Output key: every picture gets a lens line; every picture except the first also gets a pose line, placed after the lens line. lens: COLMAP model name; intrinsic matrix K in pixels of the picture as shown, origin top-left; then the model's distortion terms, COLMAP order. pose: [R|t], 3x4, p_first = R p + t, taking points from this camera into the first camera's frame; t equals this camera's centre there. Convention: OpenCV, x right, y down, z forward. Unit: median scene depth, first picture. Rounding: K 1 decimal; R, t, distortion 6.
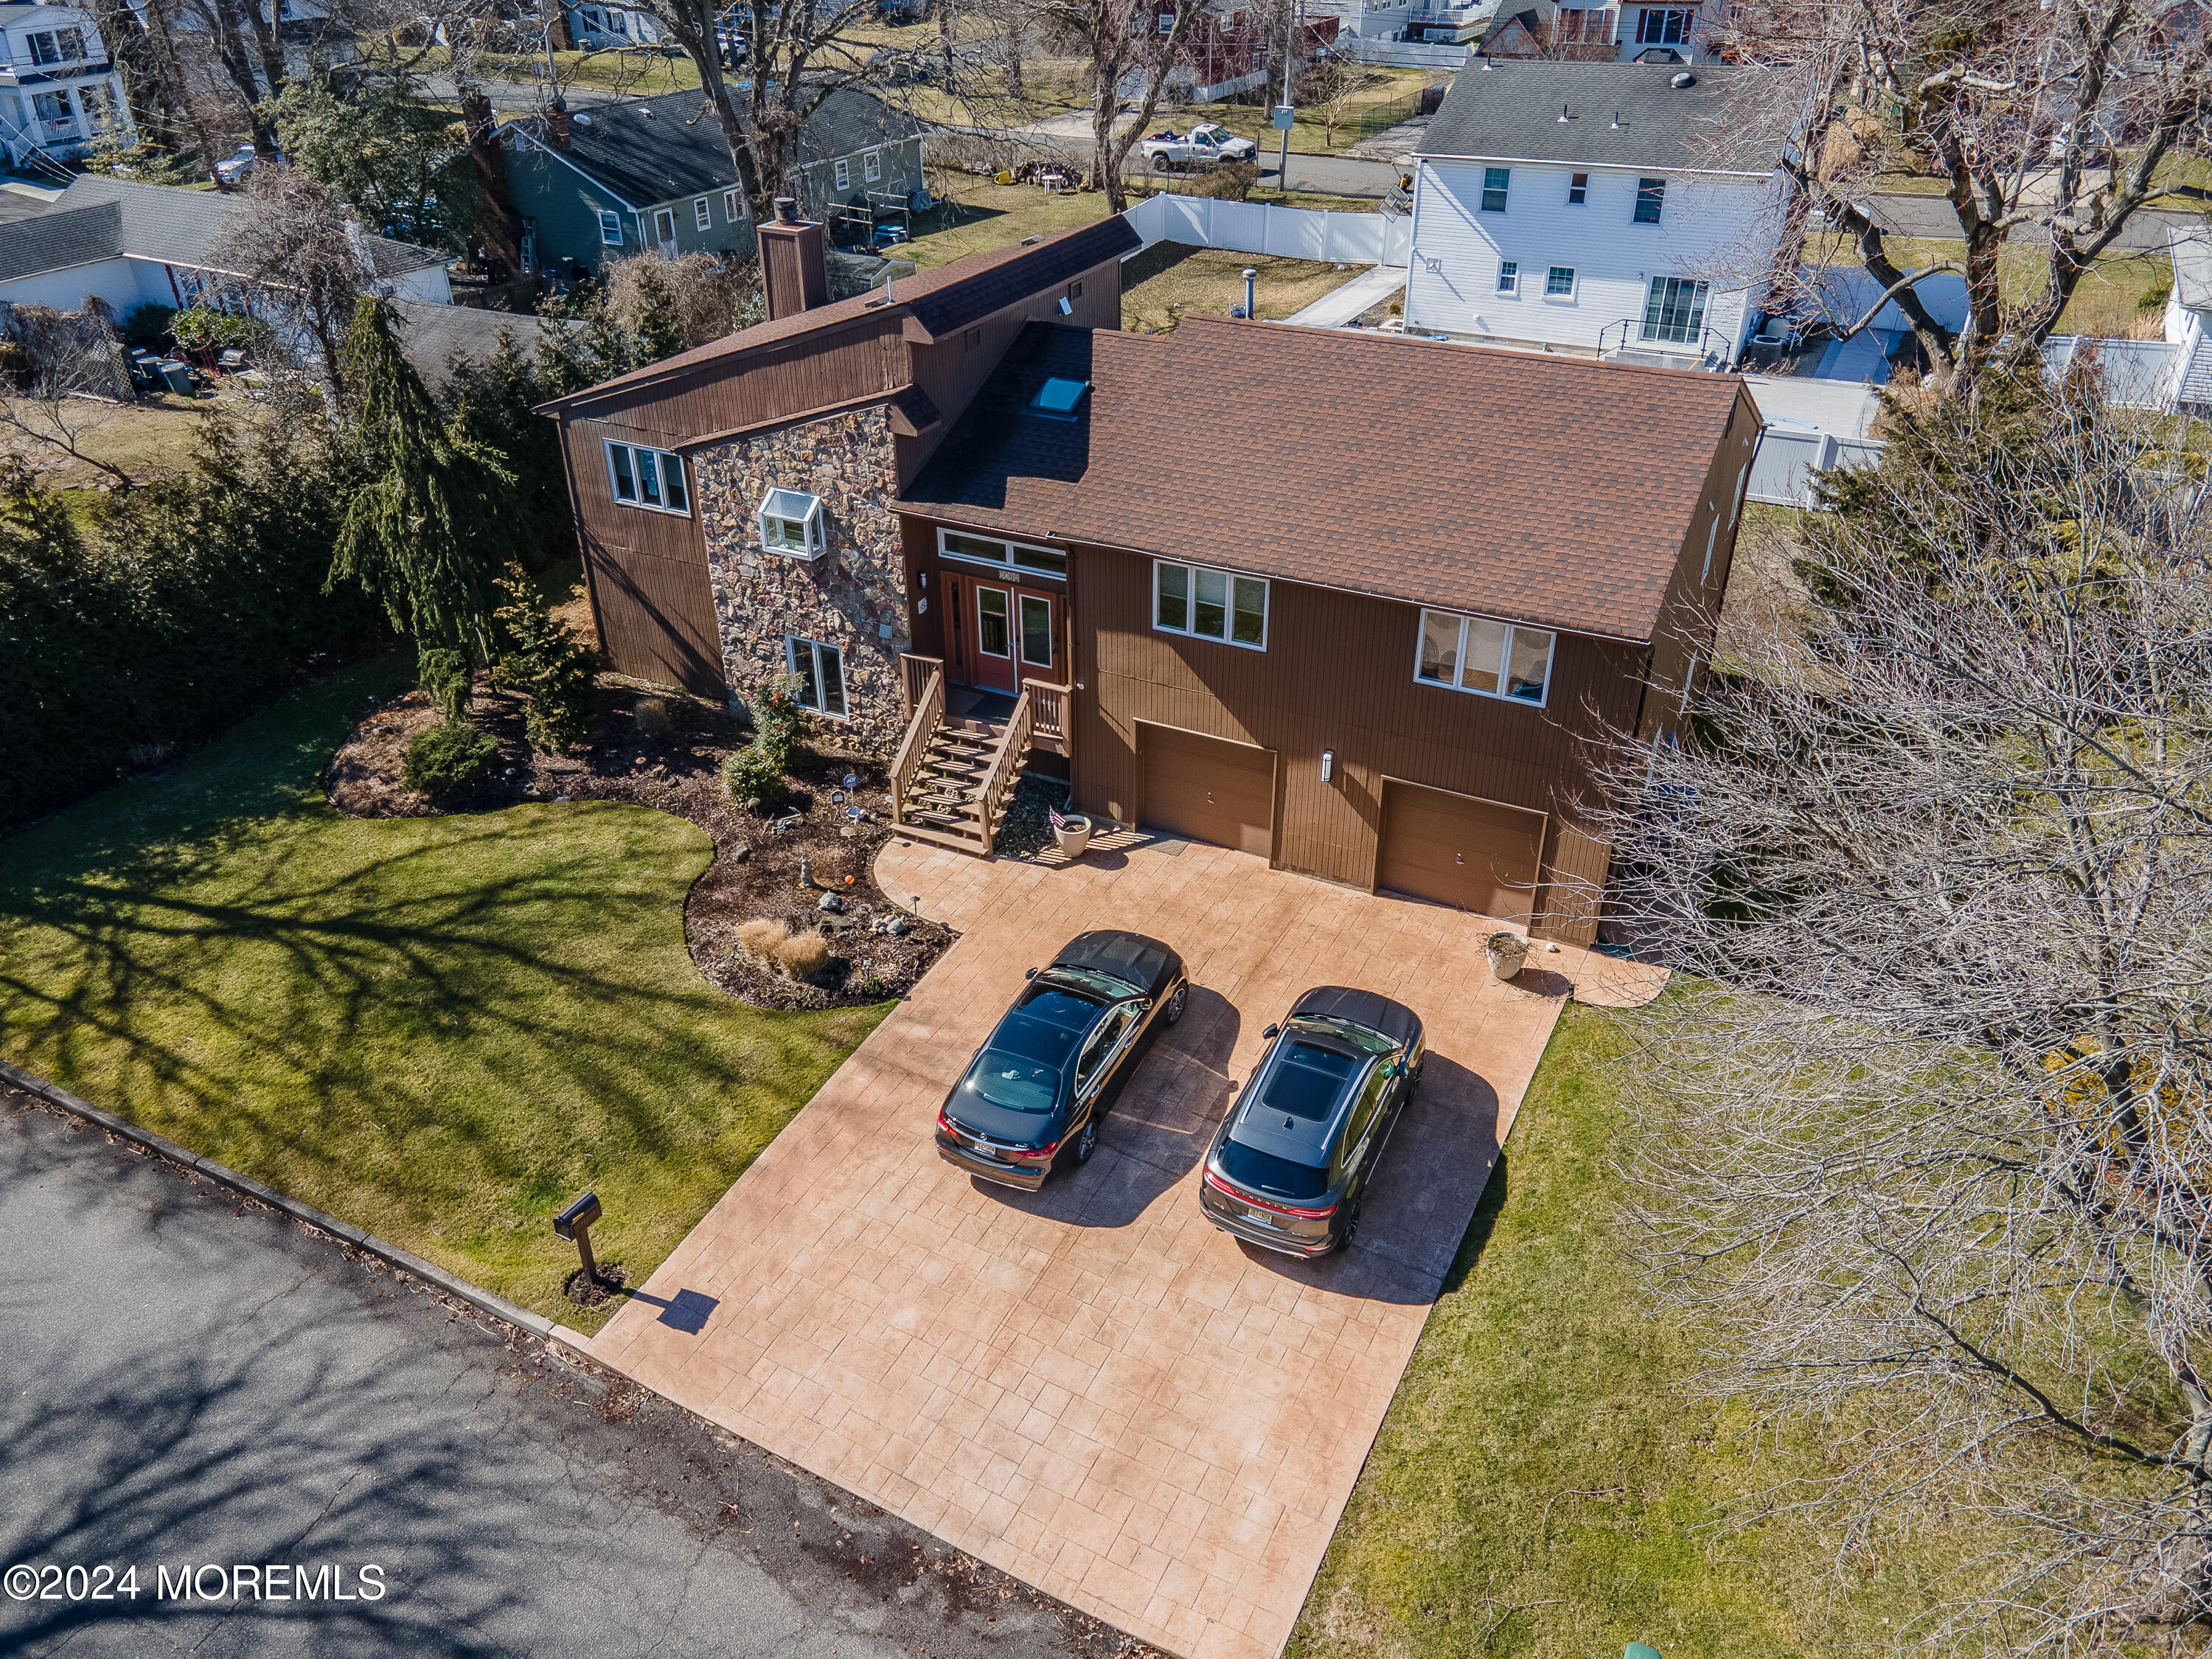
lens RADIAL K [[1617.2, 0, 1096.7], [0, 1617.2, 807.3], [0, 0, 1]] dist [0.007262, 0.078782]
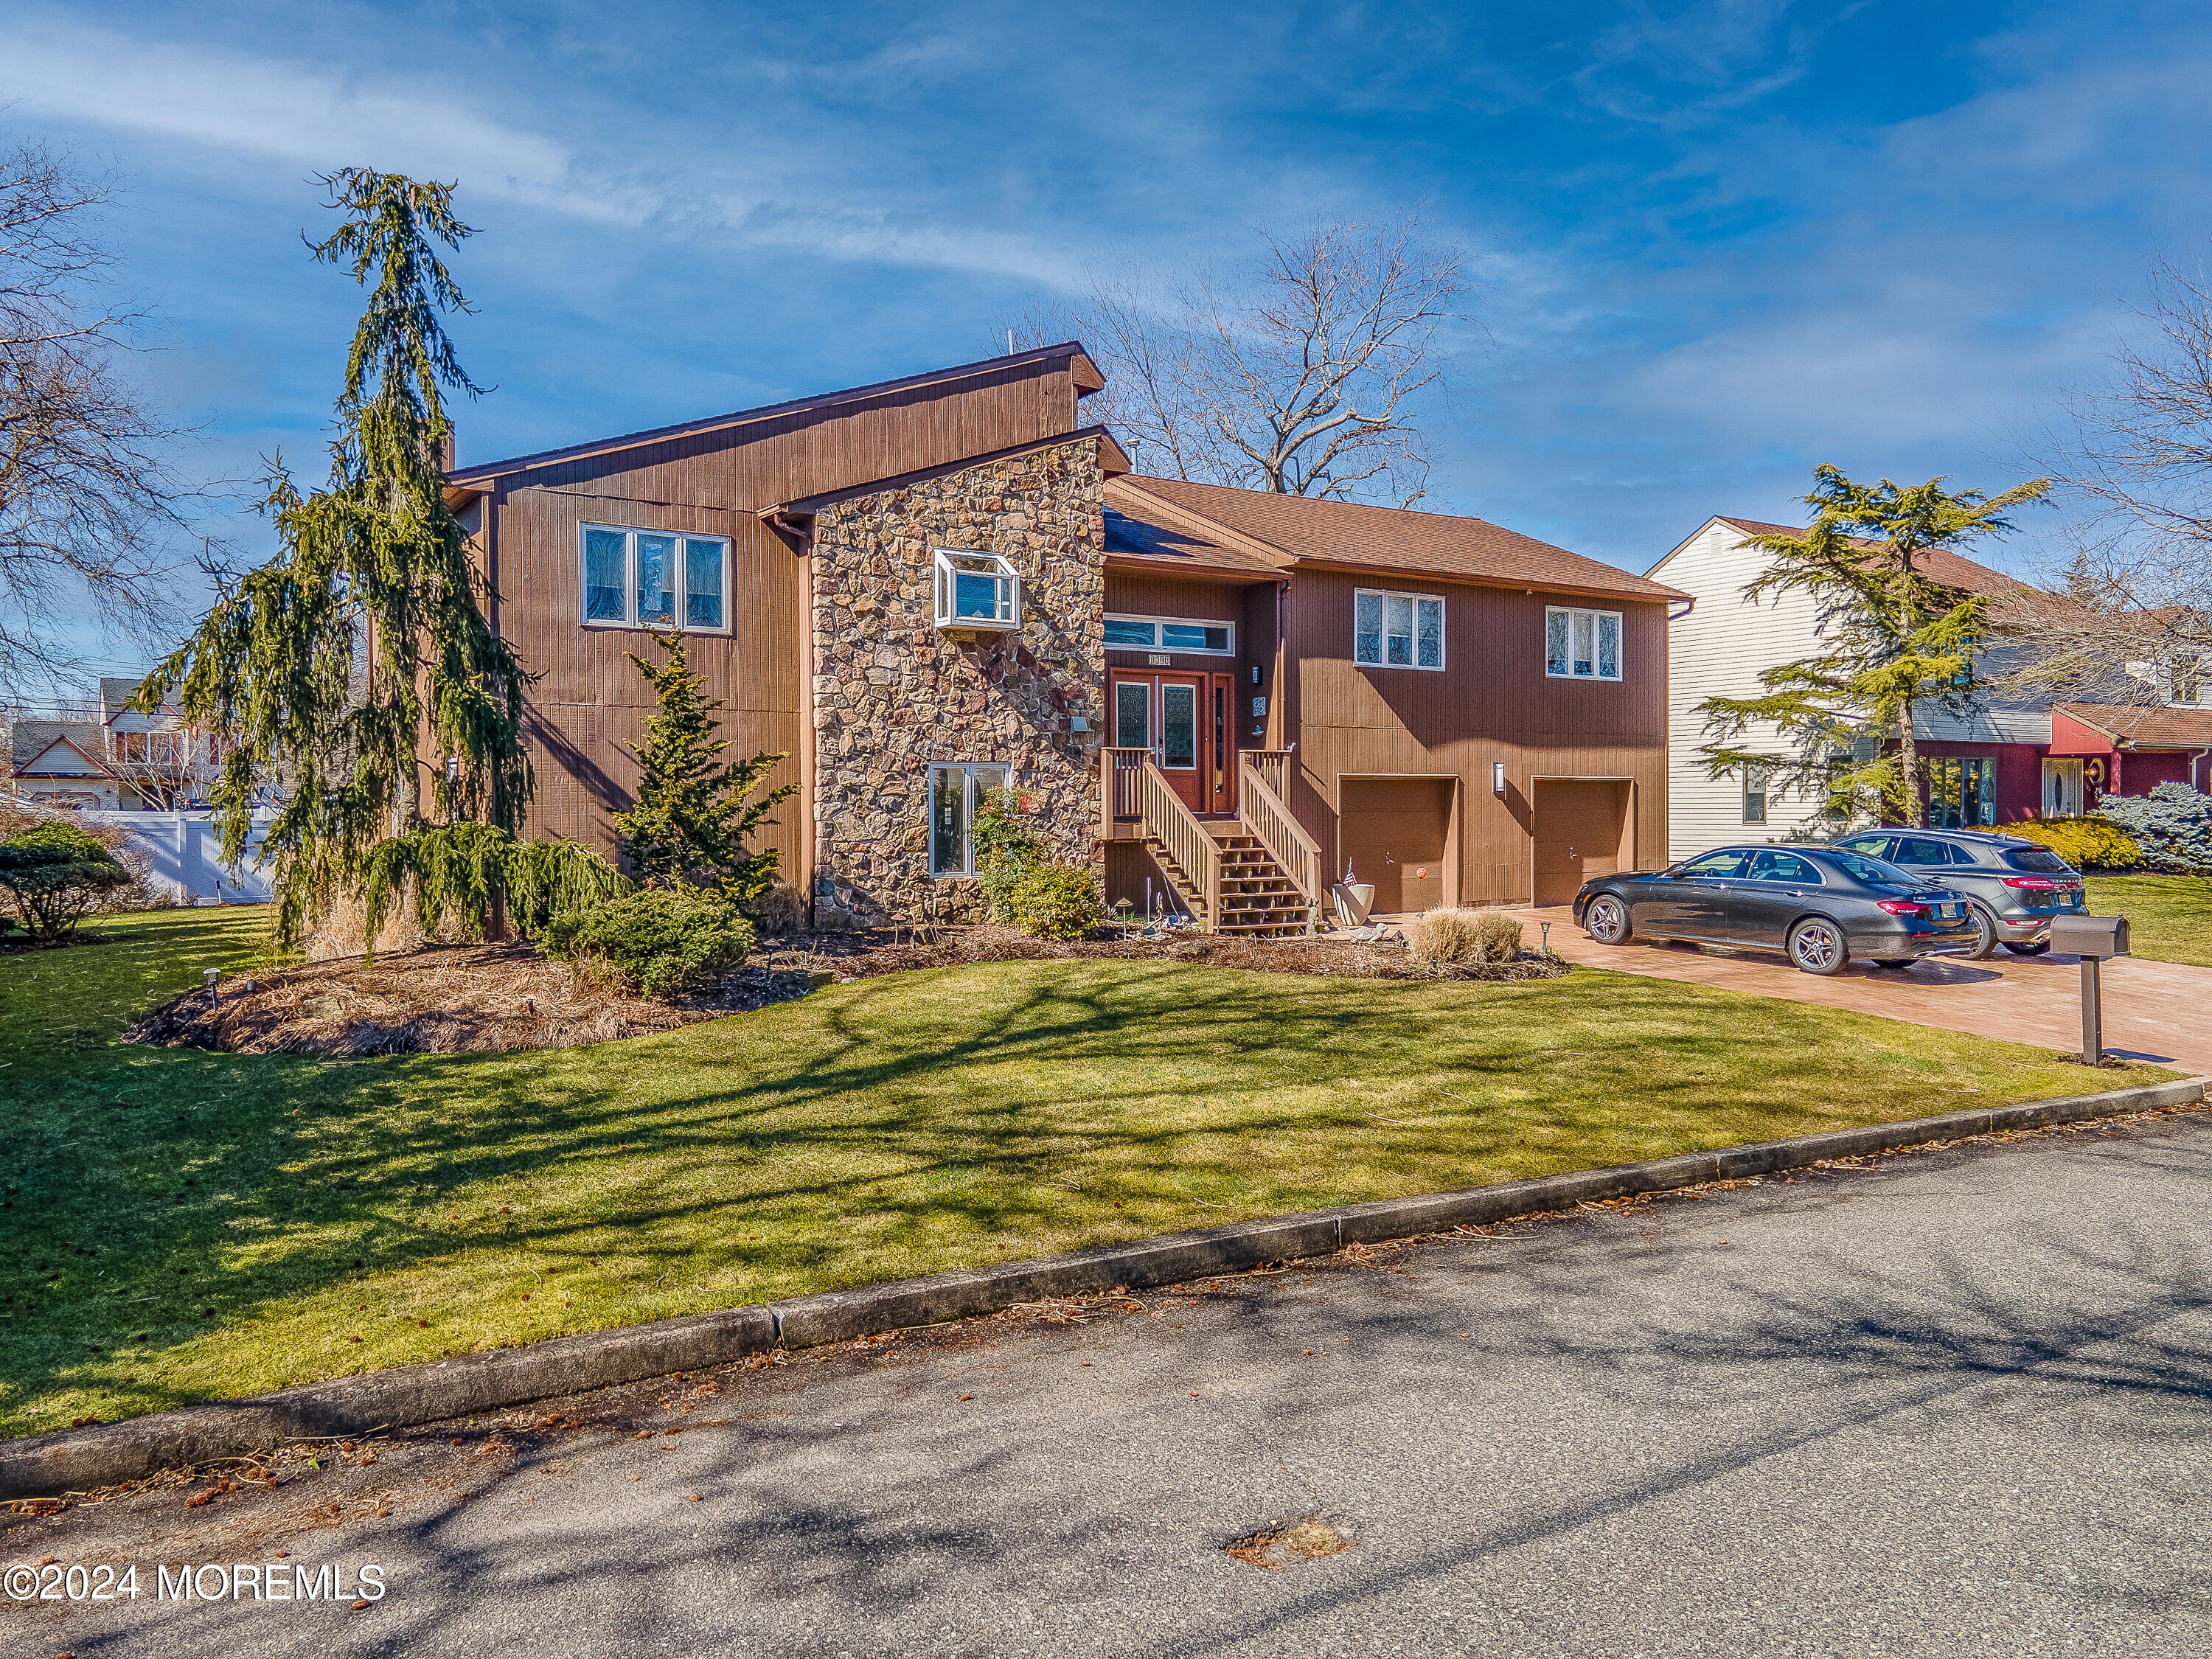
lens RADIAL K [[1636.5, 0, 1106.0], [0, 1636.5, 829.5], [0, 0, 1]] dist [0.030247, 0.023899]
pose [[0.492613, 0.002503, 0.870245, -0.851730], [0.449305, 0.855676, -0.256796, 0.152330], [-0.745290, 0.517507, 0.420393, 0.702525]]
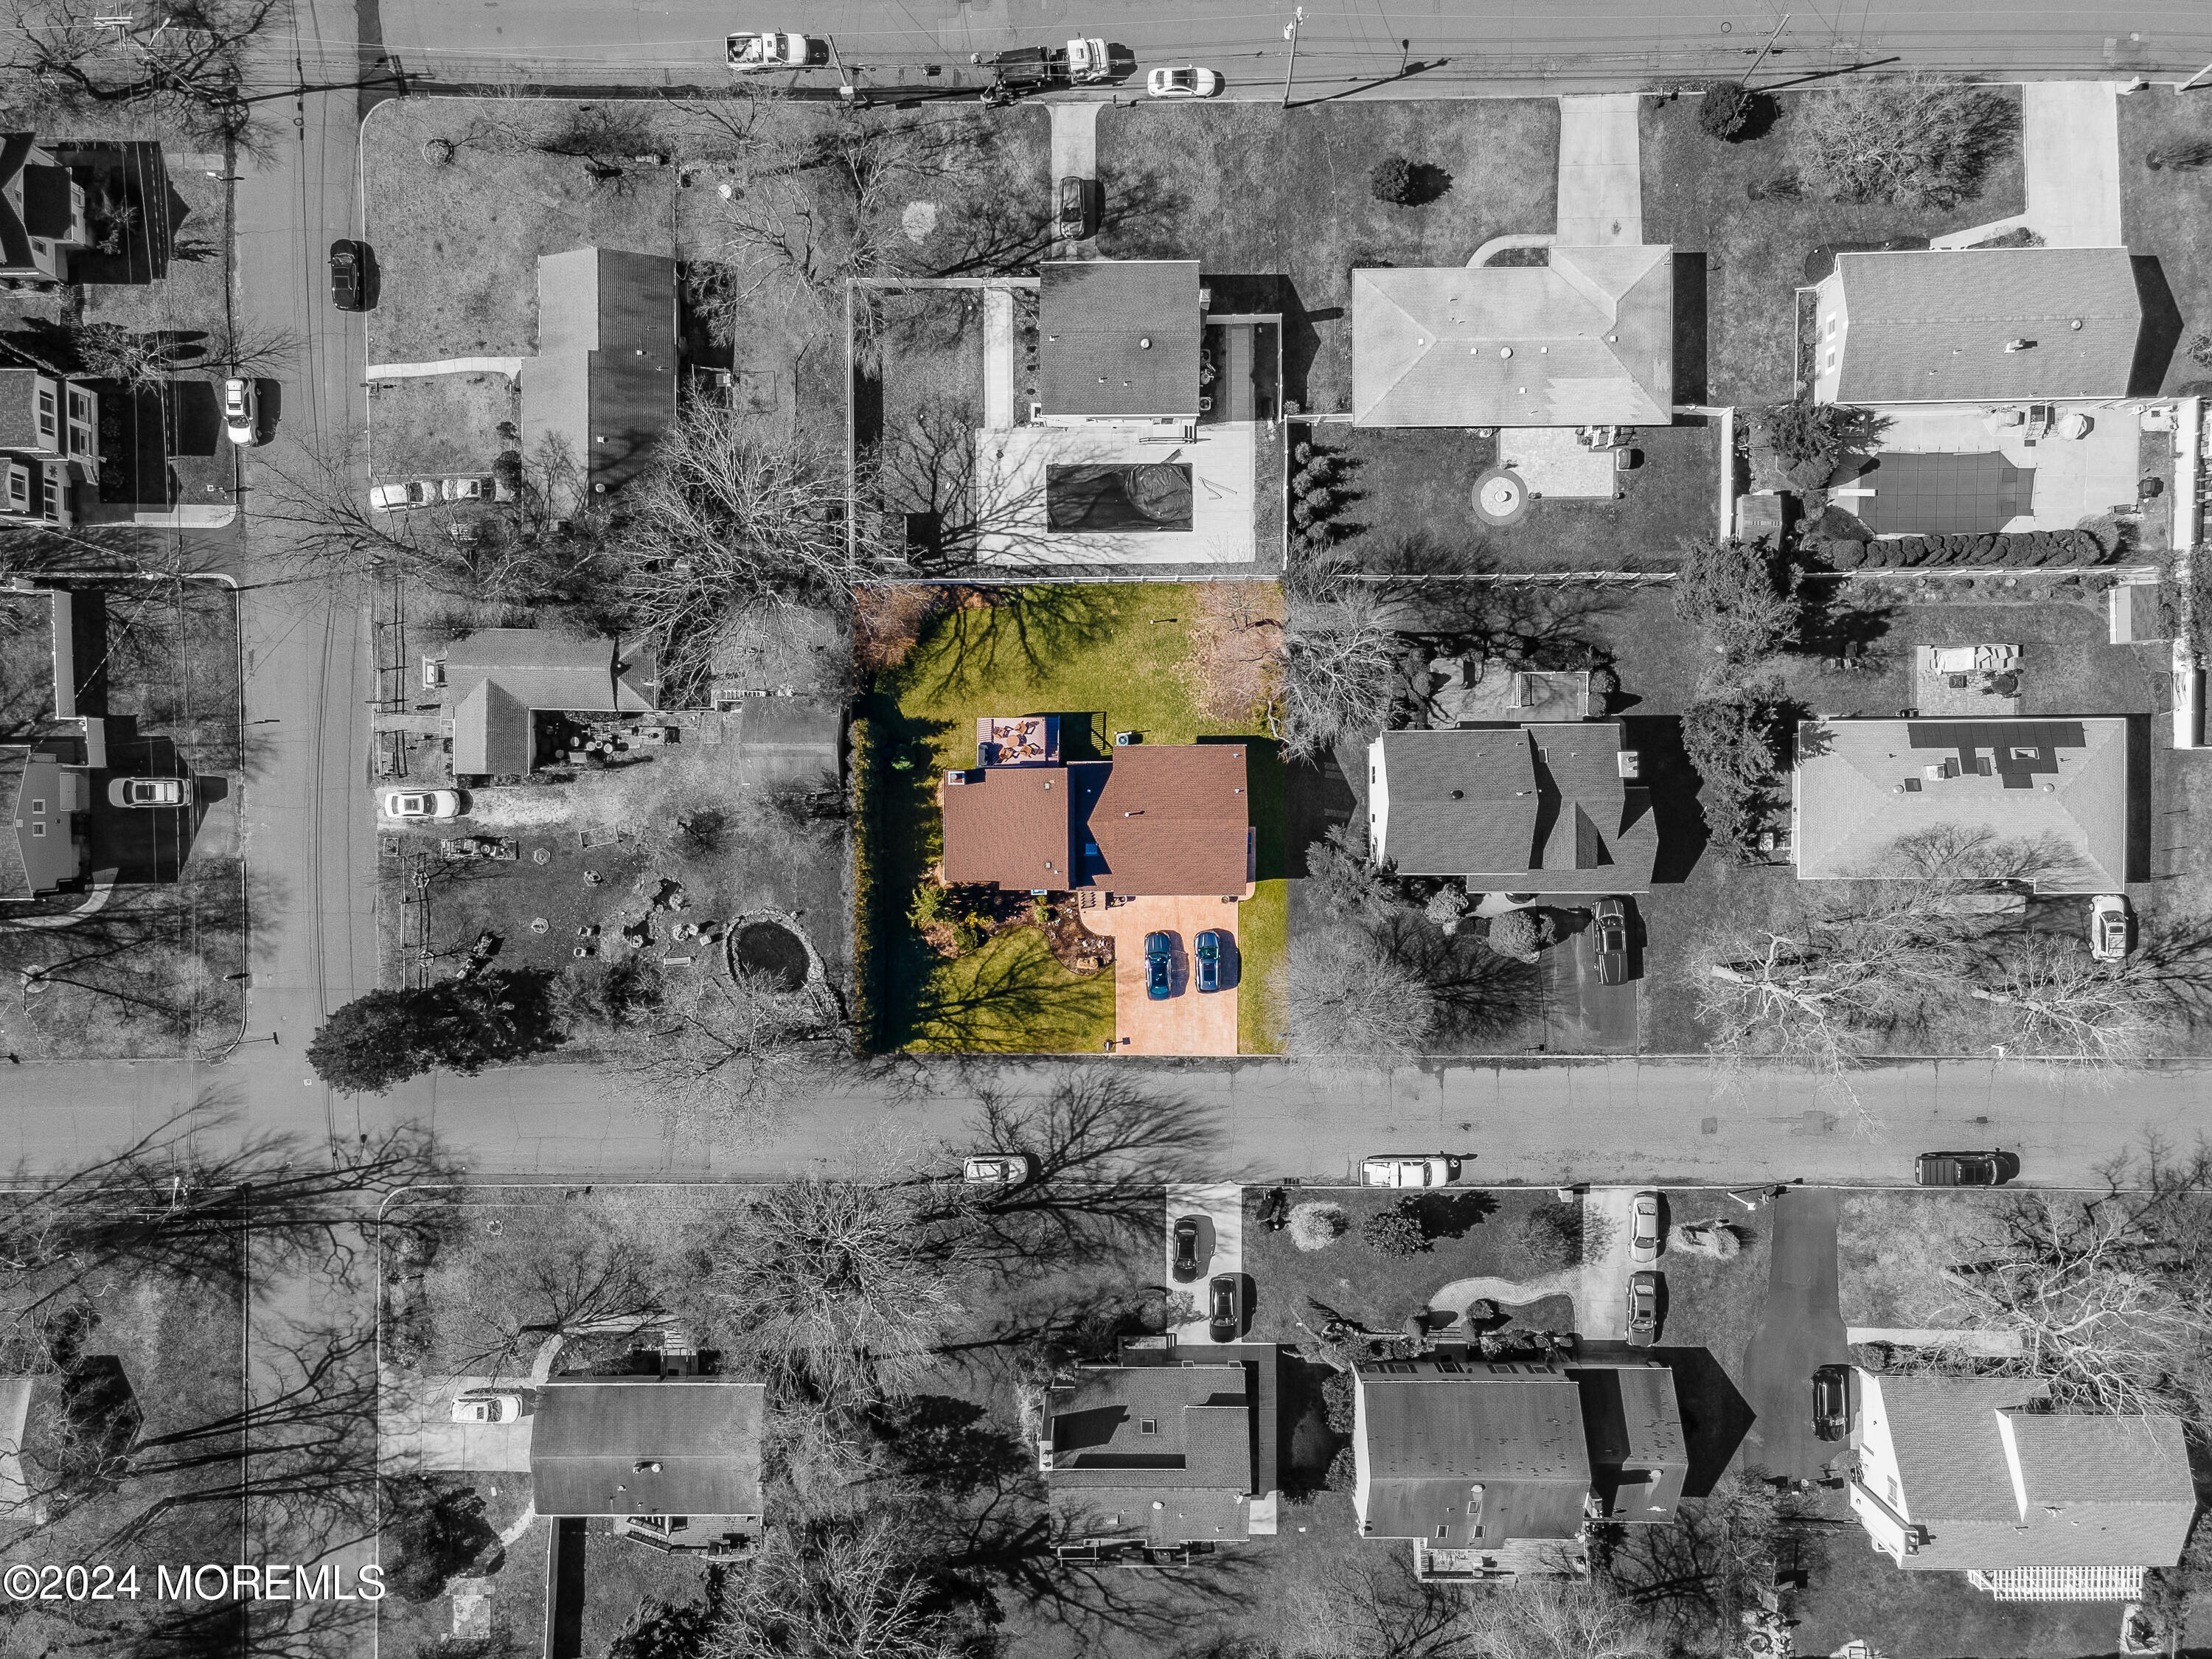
lens RADIAL K [[1617.2, 0, 1096.7], [0, 1617.2, 807.3], [0, 0, 1]] dist [0.007262, 0.078782]
pose [[0.885703, -0.464188, 0.007752, 0.006326], [0.245218, 0.481941, 0.841191, -3.714596], [-0.394207, -0.743144, 0.540683, -1.107616]]
